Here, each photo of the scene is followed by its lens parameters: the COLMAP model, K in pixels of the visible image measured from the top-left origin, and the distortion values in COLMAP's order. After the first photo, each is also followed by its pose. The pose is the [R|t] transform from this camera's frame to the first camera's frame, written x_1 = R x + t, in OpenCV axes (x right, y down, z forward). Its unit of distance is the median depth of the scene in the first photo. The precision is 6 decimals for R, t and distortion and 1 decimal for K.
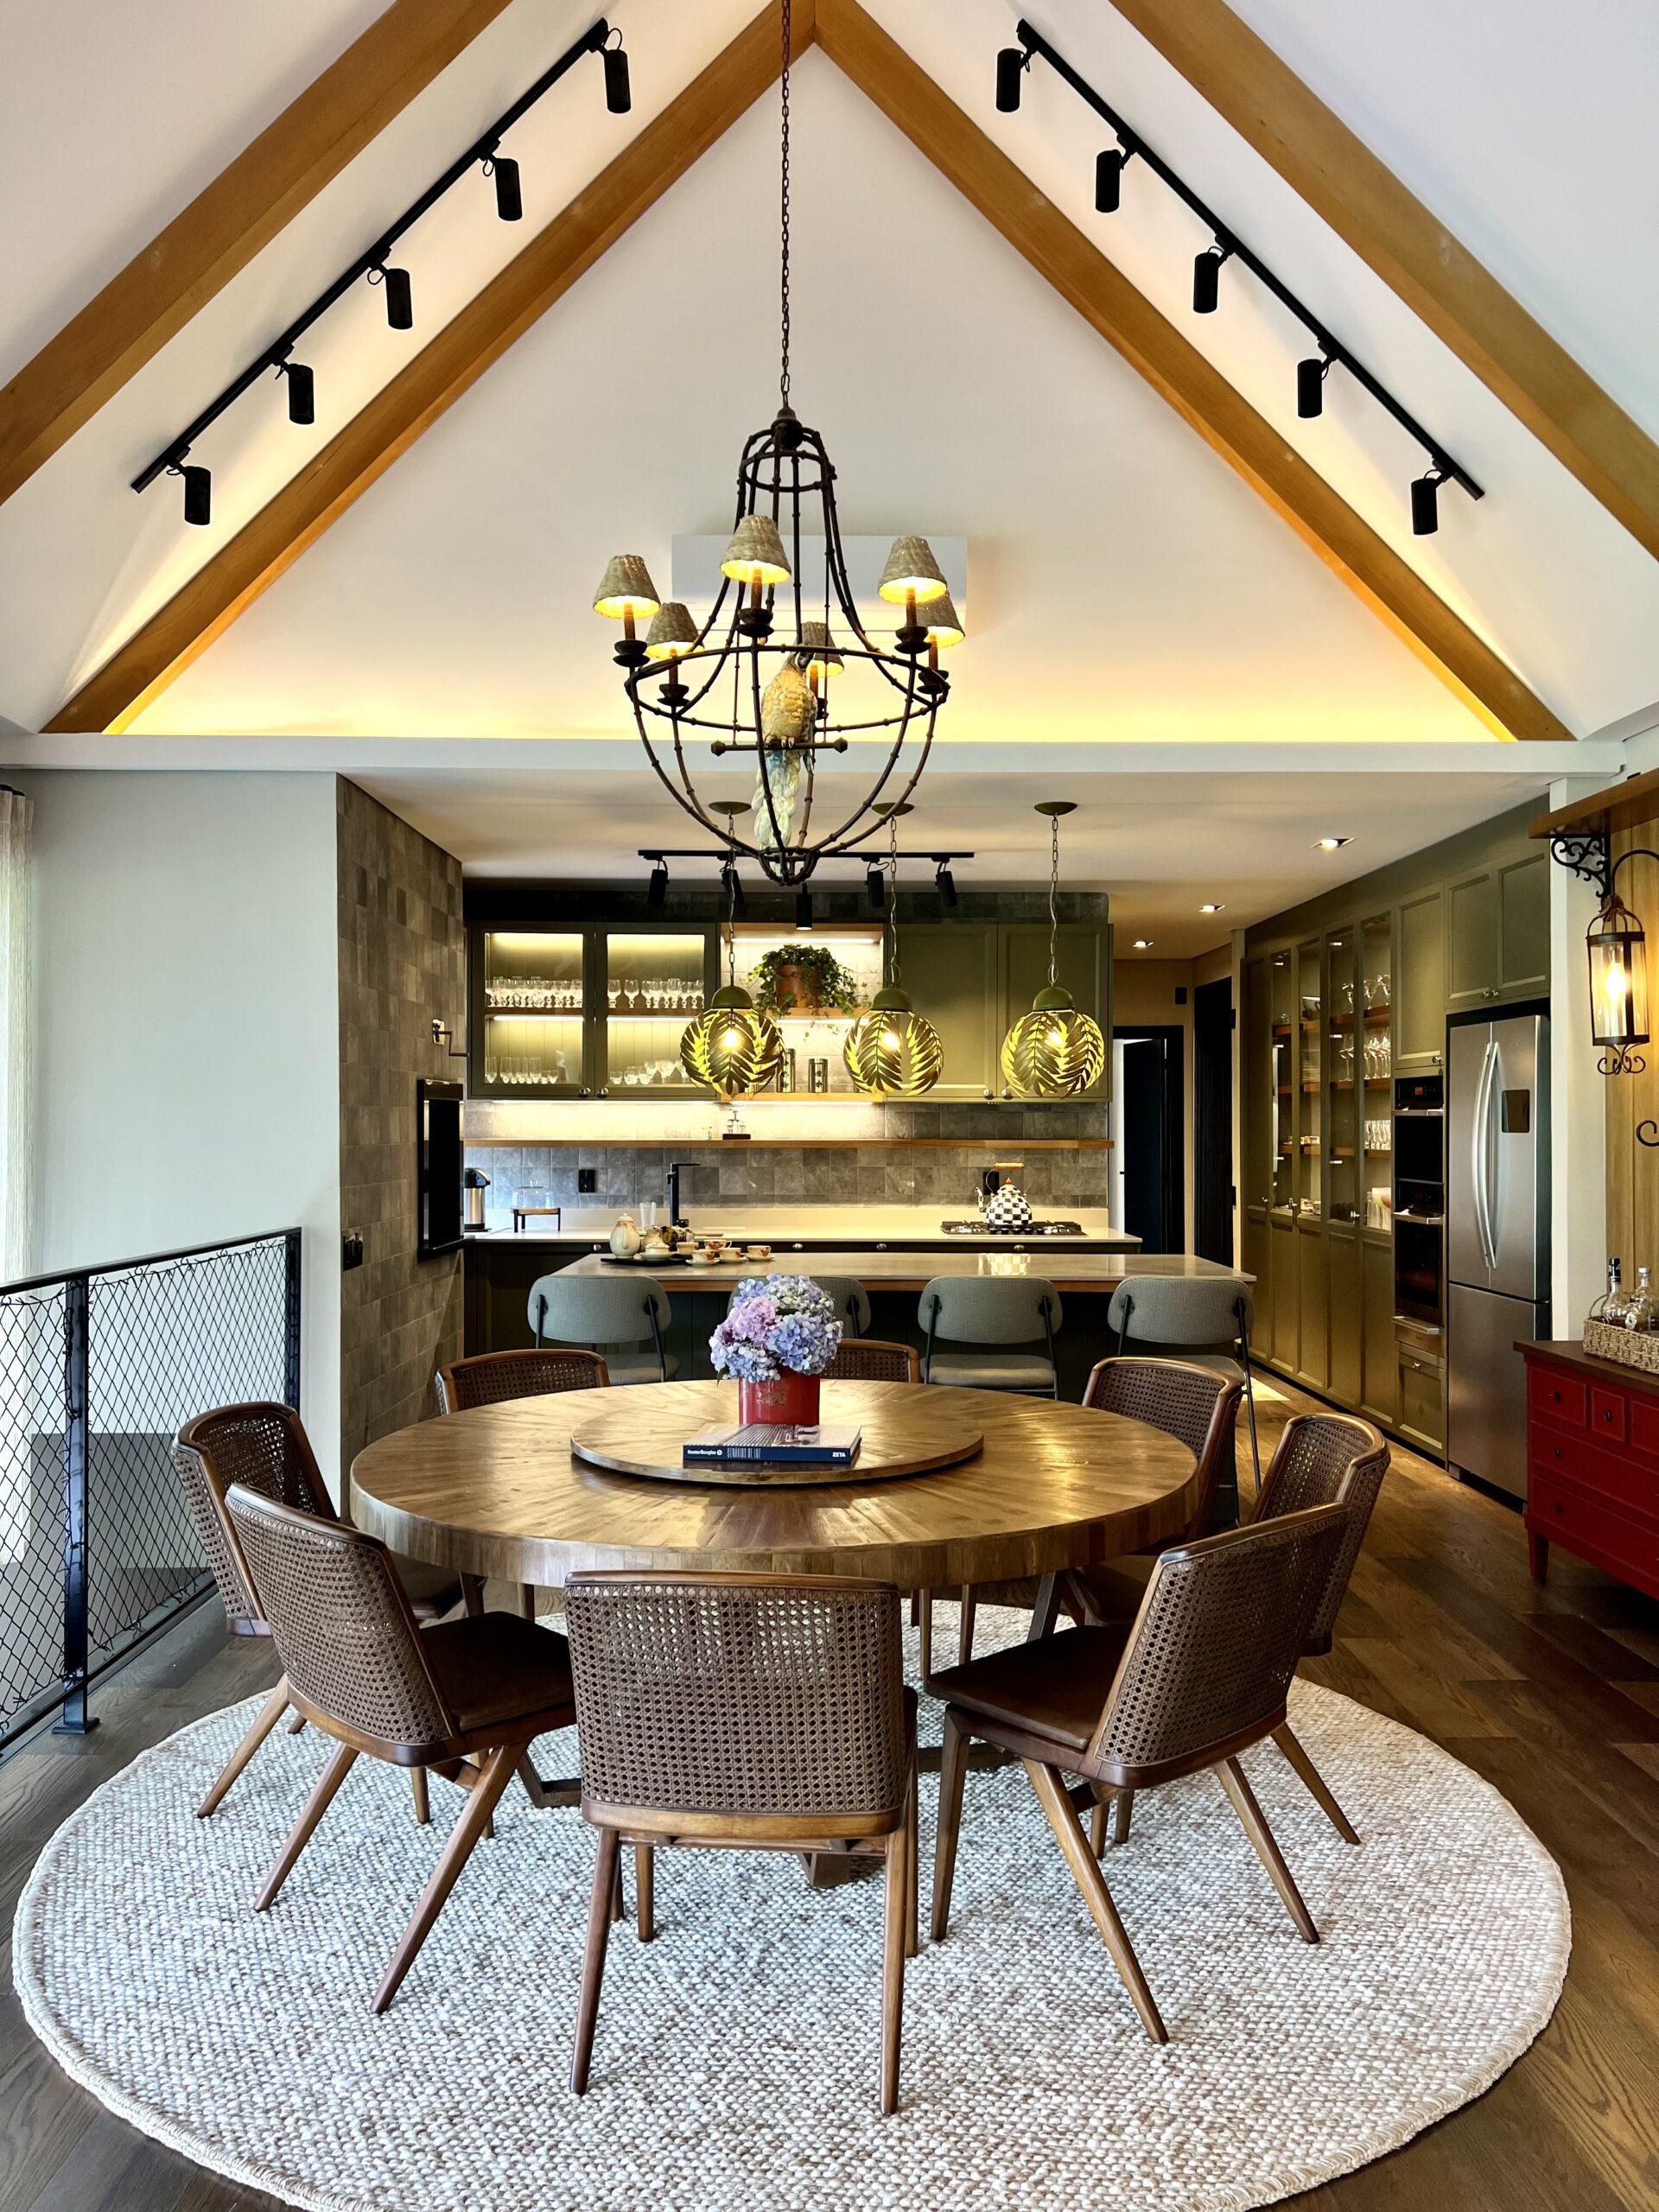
lens RADIAL K [[1861.3, 0, 819.4], [0, 1861.3, 1109.7], [0, 0, 1]] dist [0.069429, -0.100949]
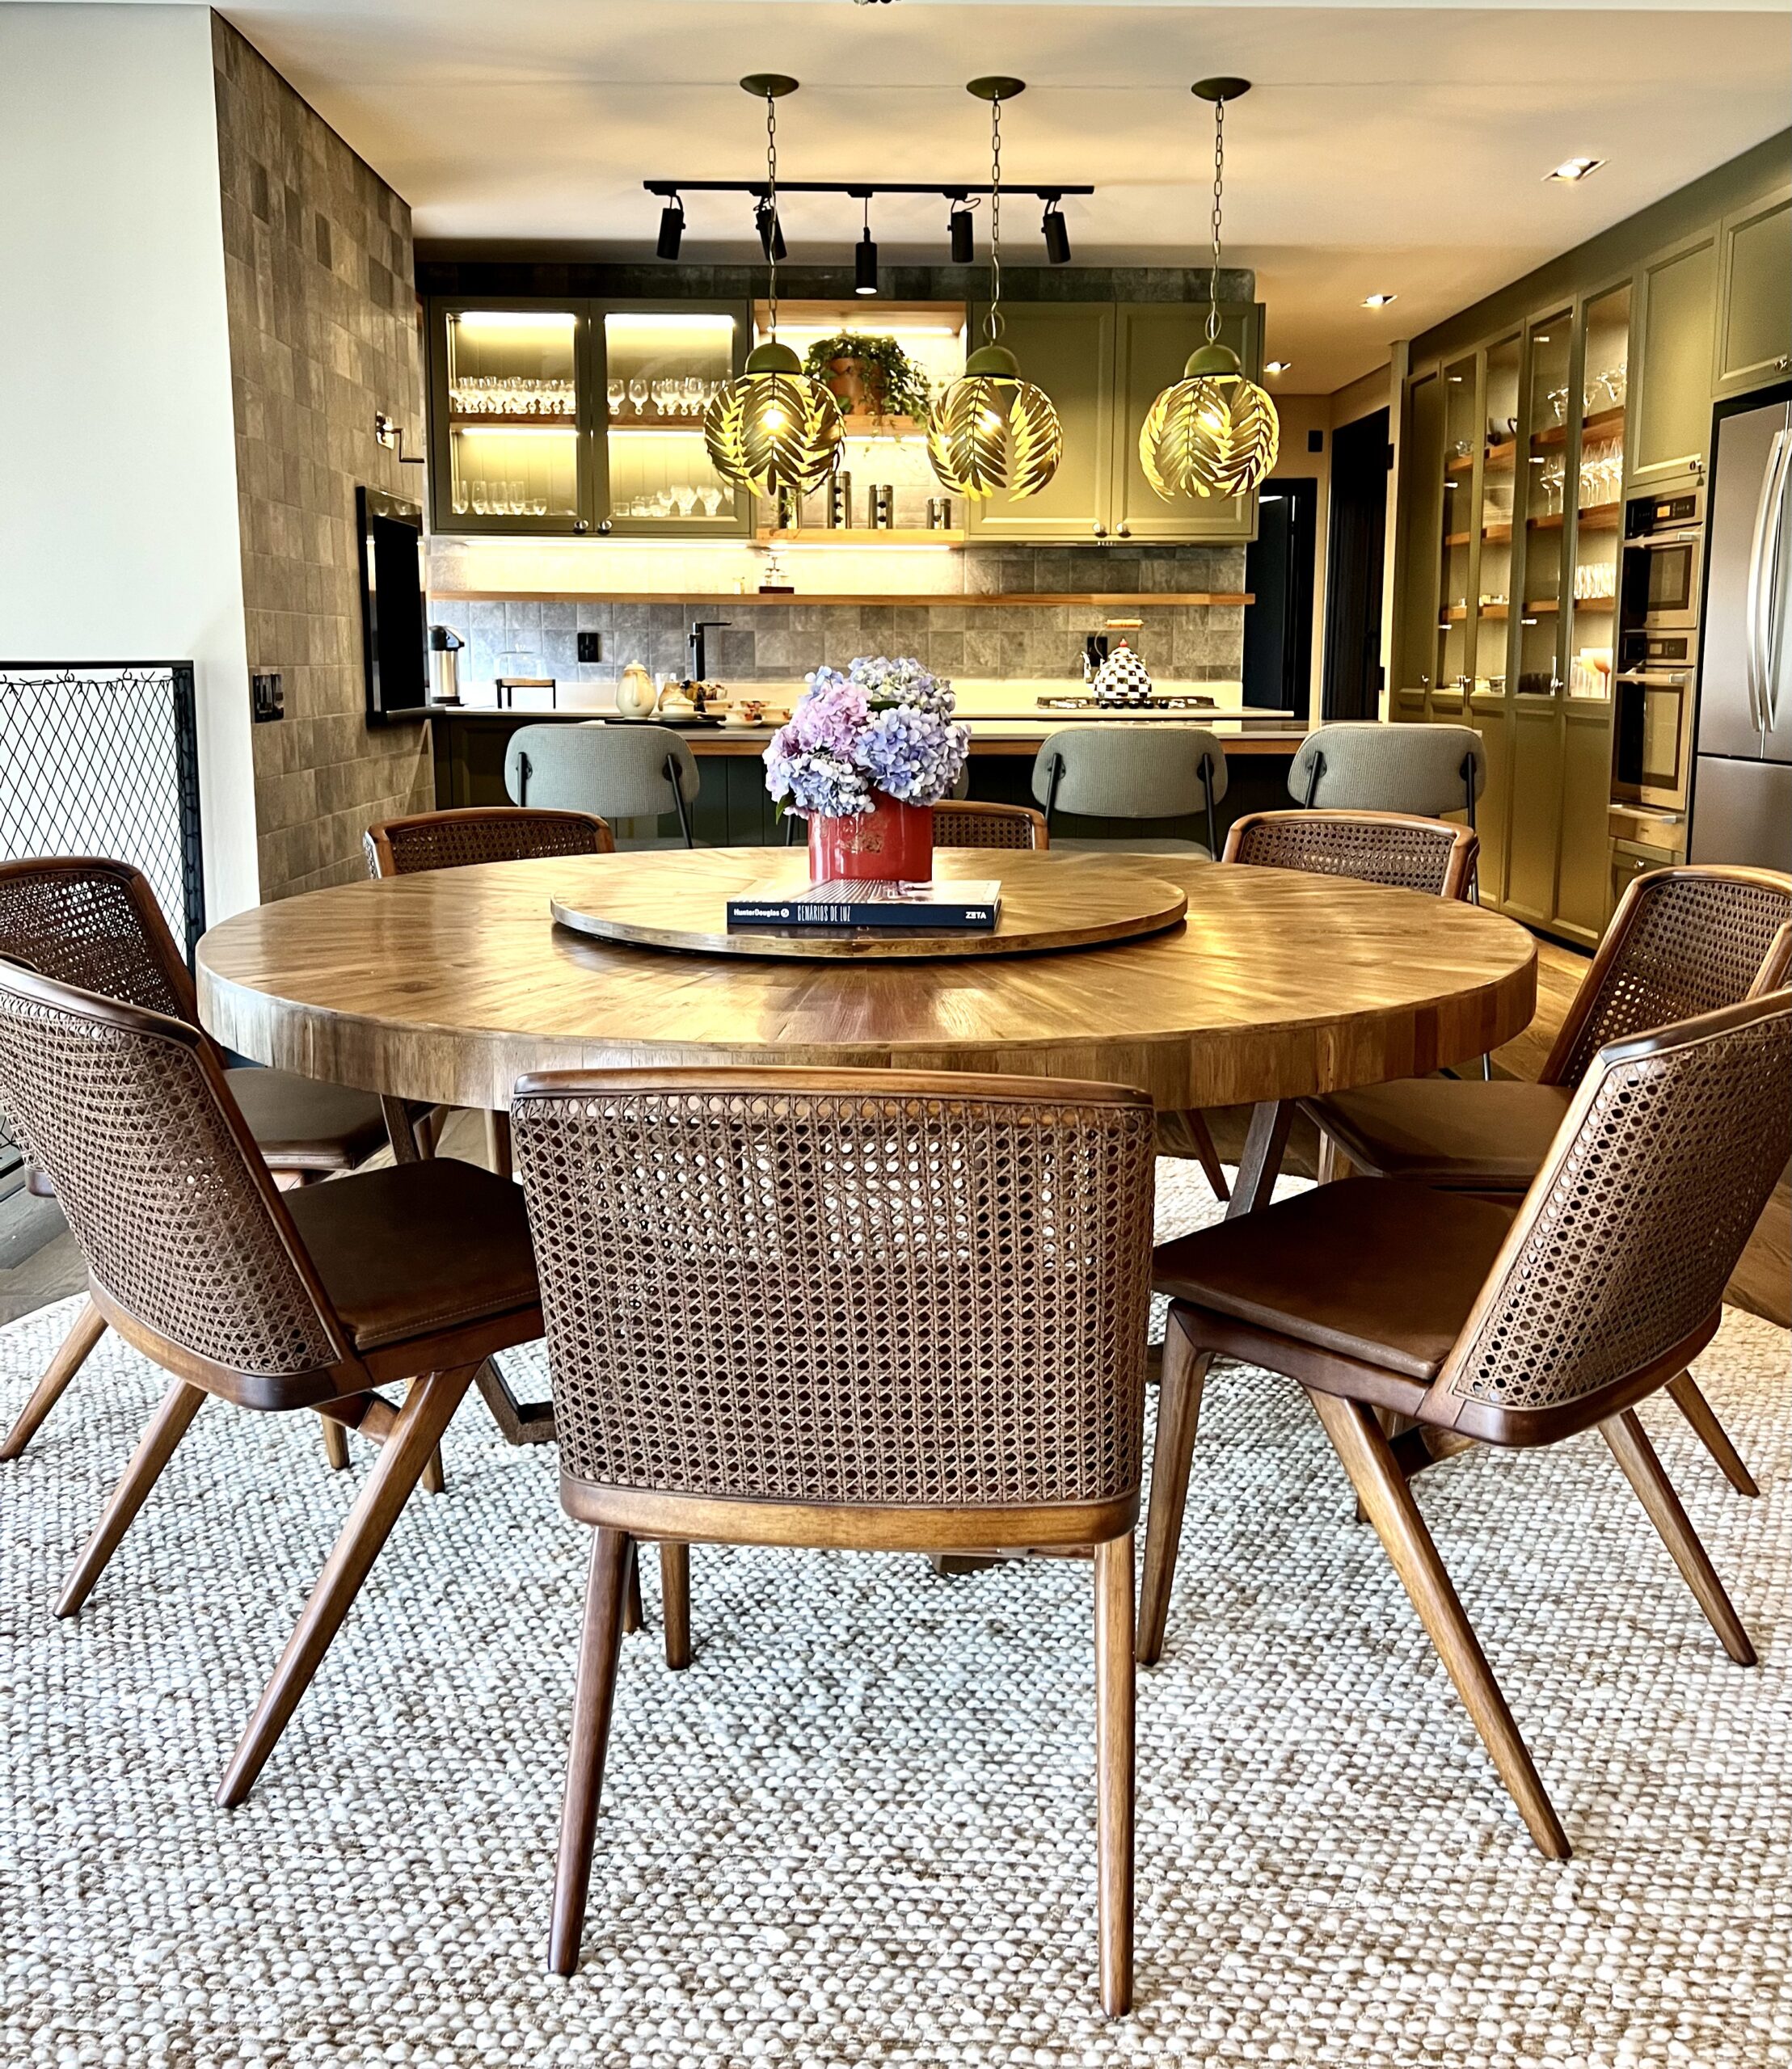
lens RADIAL K [[1954.7, 0, 878.7], [0, 1954.7, 954.4], [0, 0, 1]] dist [0.054330, -0.081890]
pose [[0.999880, -0.001114, 0.015464, -0.022893], [-0.001189, 0.988967, 0.148131, 0.071691], [-0.015459, -0.148132, 0.988847, 0.249119]]
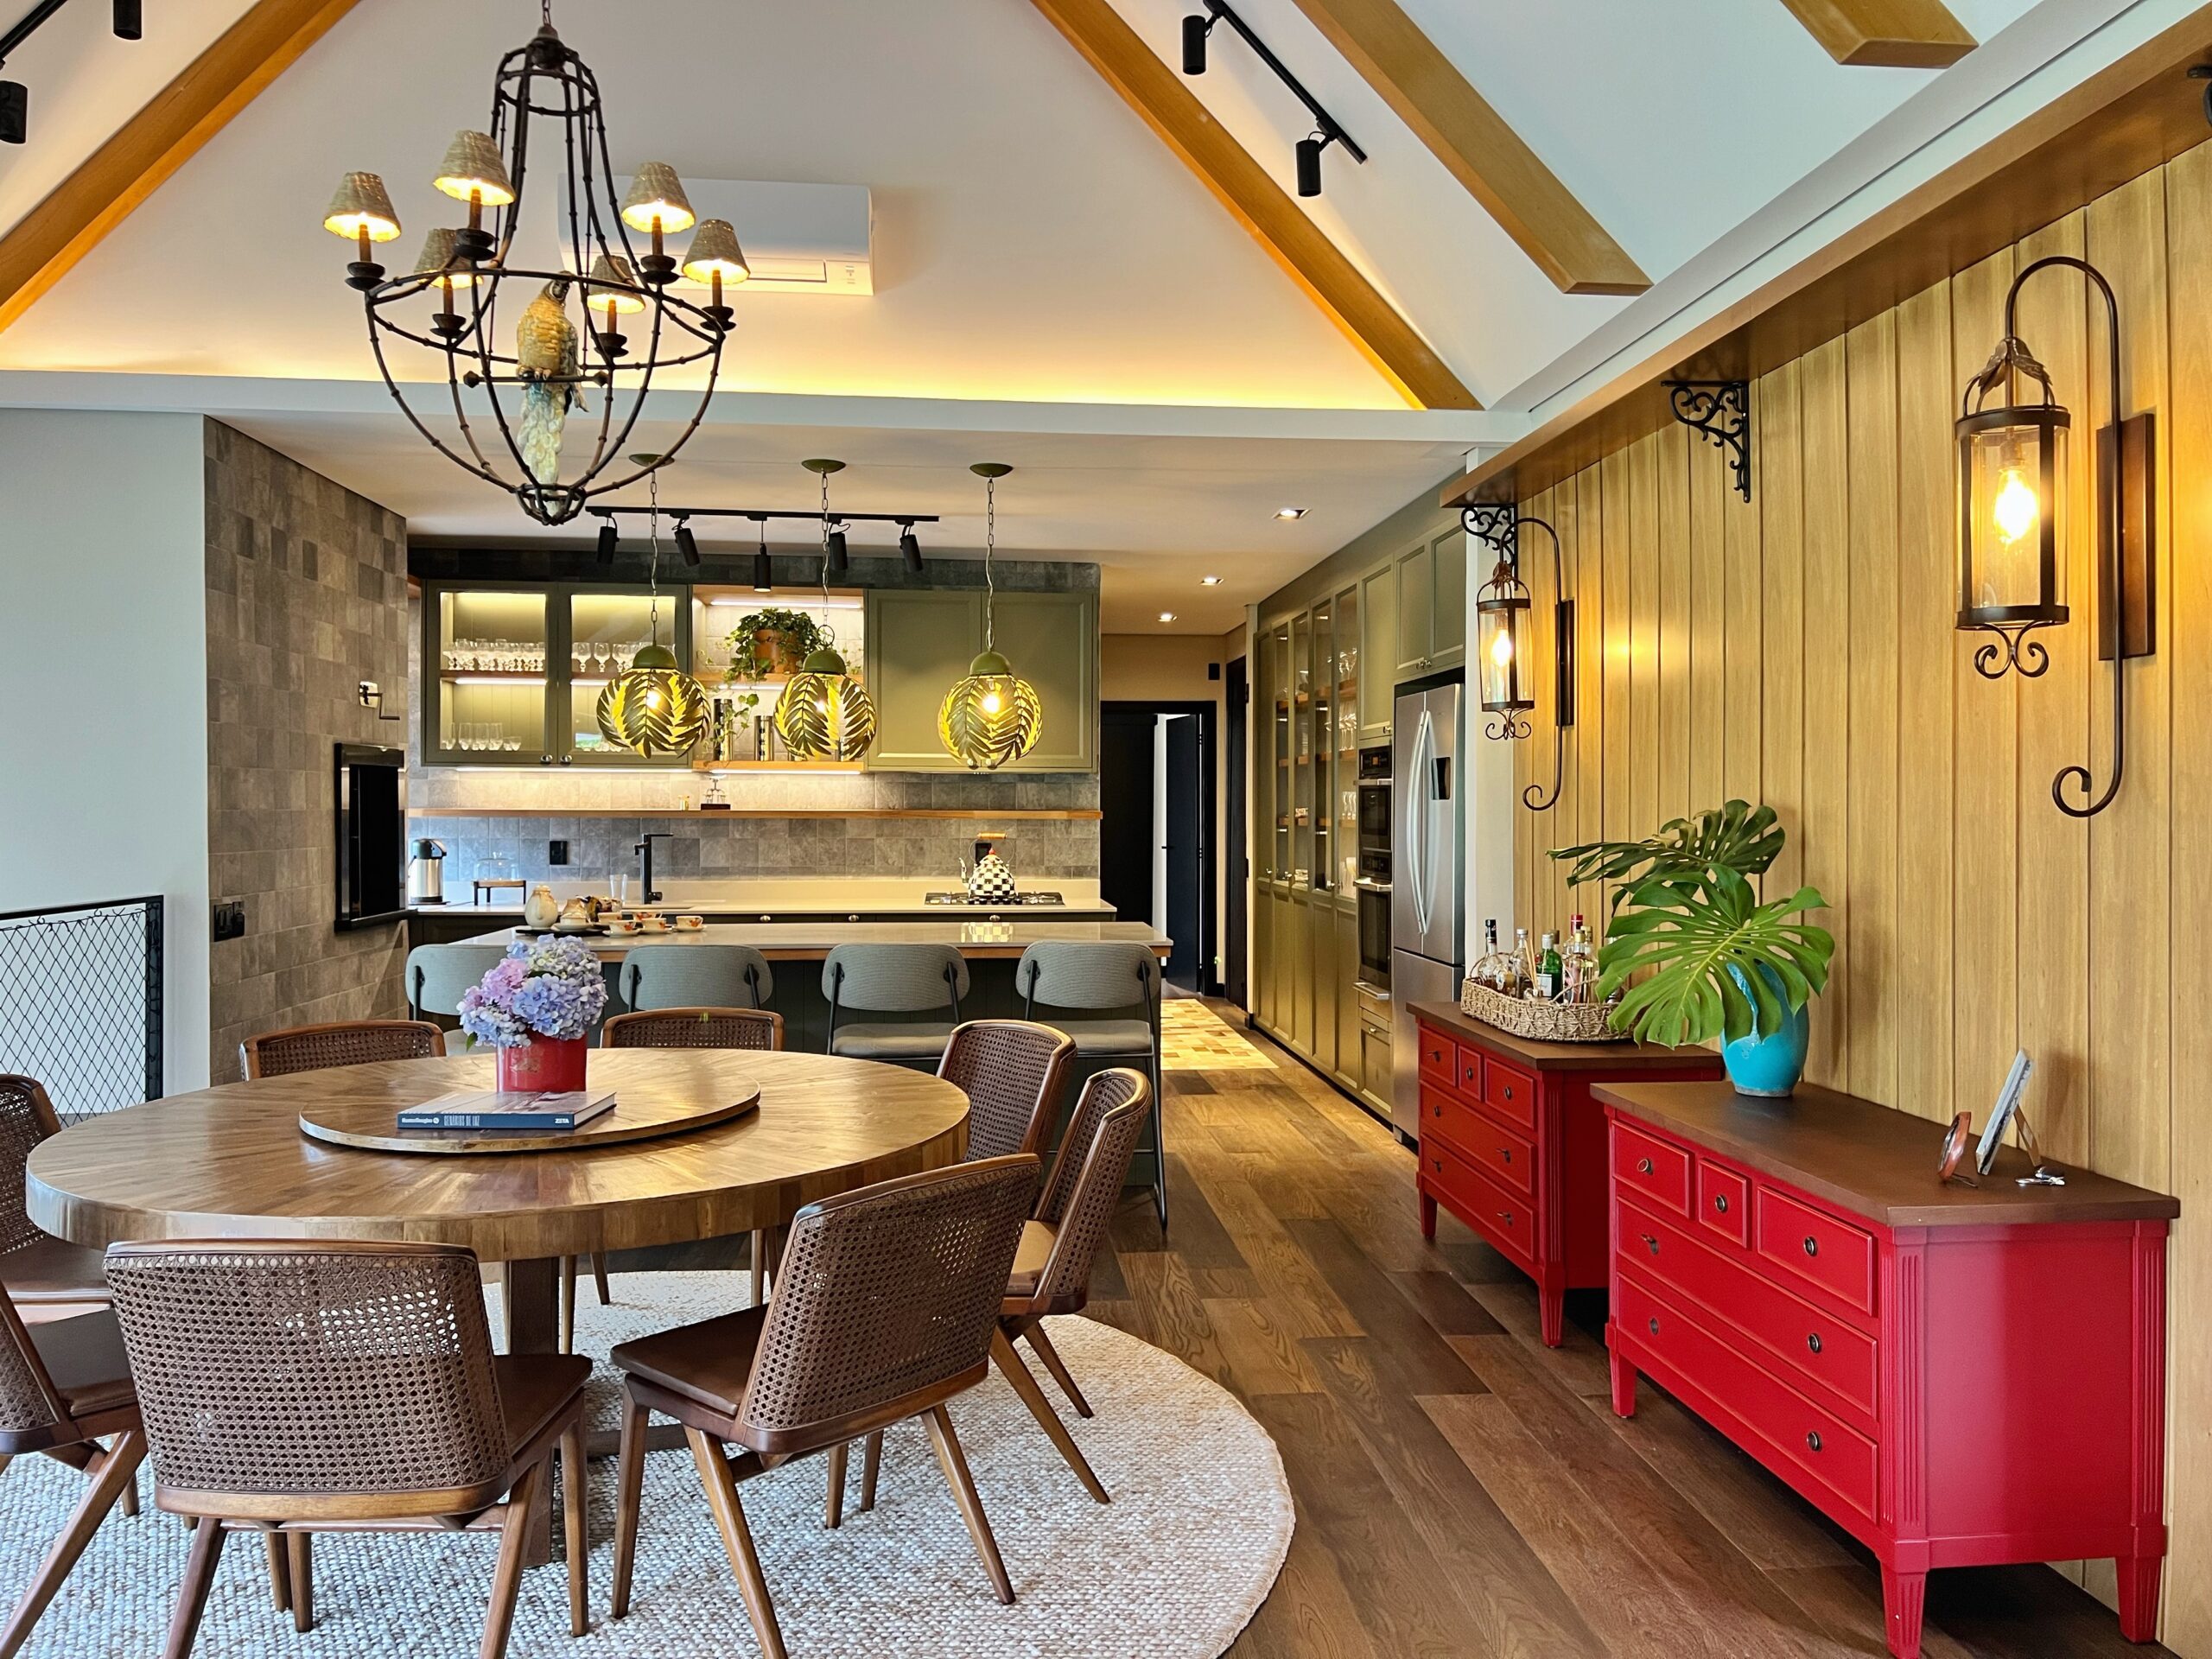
lens RADIAL K [[1861.3, 0, 1165.0], [0, 1861.3, 812.4], [0, 0, 1]] dist [0.069429, -0.100949]
pose [[0.995986, 0.001595, 0.089490, 0.163245], [-0.002443, 0.999953, 0.009376, 0.012445], [-0.089471, -0.009557, 0.995944, 0.011916]]
